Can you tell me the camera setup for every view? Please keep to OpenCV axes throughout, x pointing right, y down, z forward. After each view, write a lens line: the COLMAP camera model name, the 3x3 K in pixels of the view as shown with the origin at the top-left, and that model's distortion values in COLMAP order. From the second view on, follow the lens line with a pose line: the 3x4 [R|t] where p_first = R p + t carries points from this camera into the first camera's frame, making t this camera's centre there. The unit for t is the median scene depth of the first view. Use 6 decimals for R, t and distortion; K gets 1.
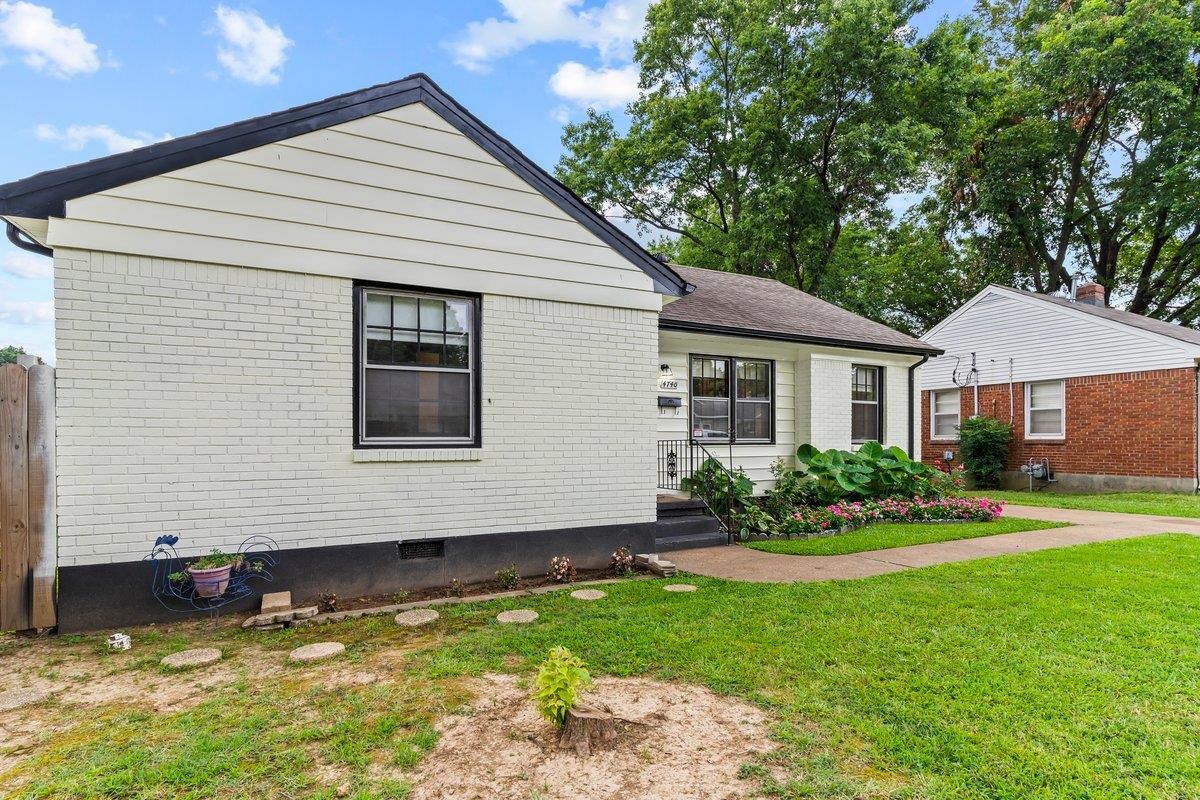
lens RADIAL K [[595.1, 0, 599.9], [0, 595.1, 443.4], [0, 0, 1]] dist [0.002287, 0.000567]
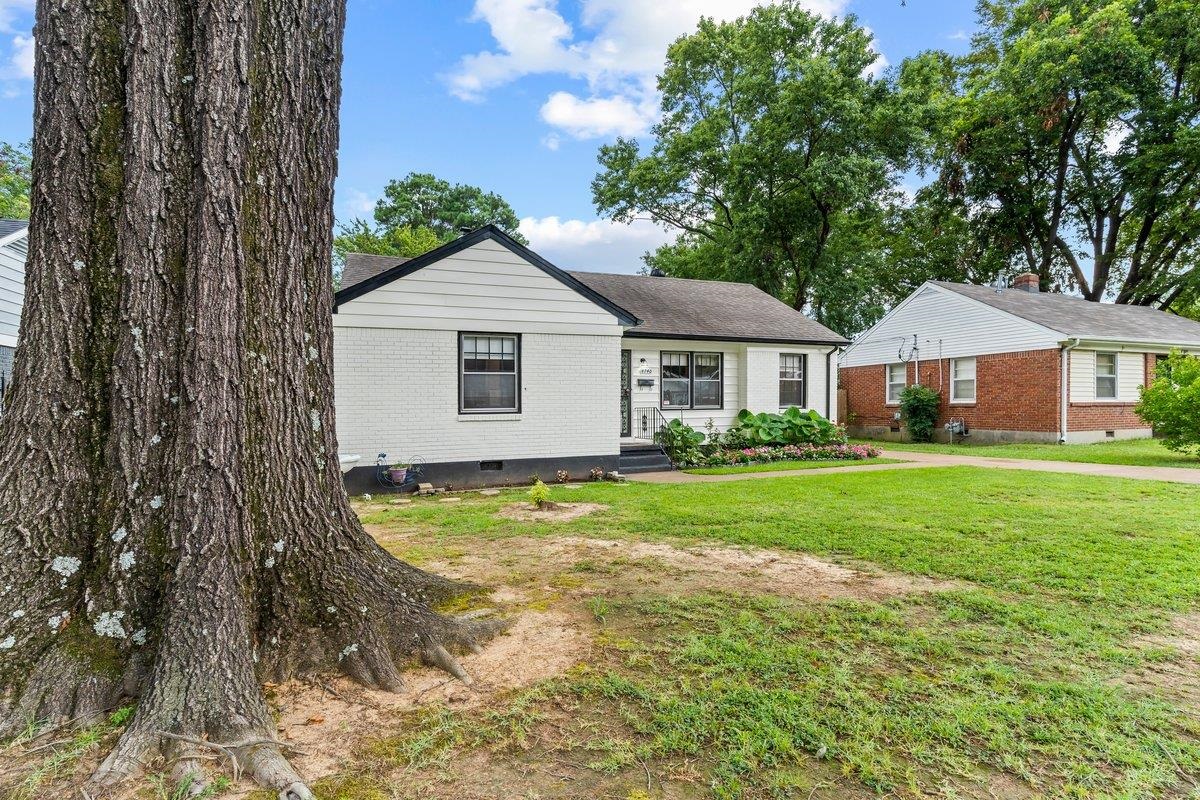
lens RADIAL K [[585.0, 0, 597.8], [0, 585.0, 405.2], [0, 0, 1]] dist [0.000330, -0.000186]
pose [[0.994857, -0.007616, -0.101005, 0.139812], [0.007355, 0.999969, -0.002954, -0.007152], [0.101024, 0.002196, 0.994882, -0.503041]]
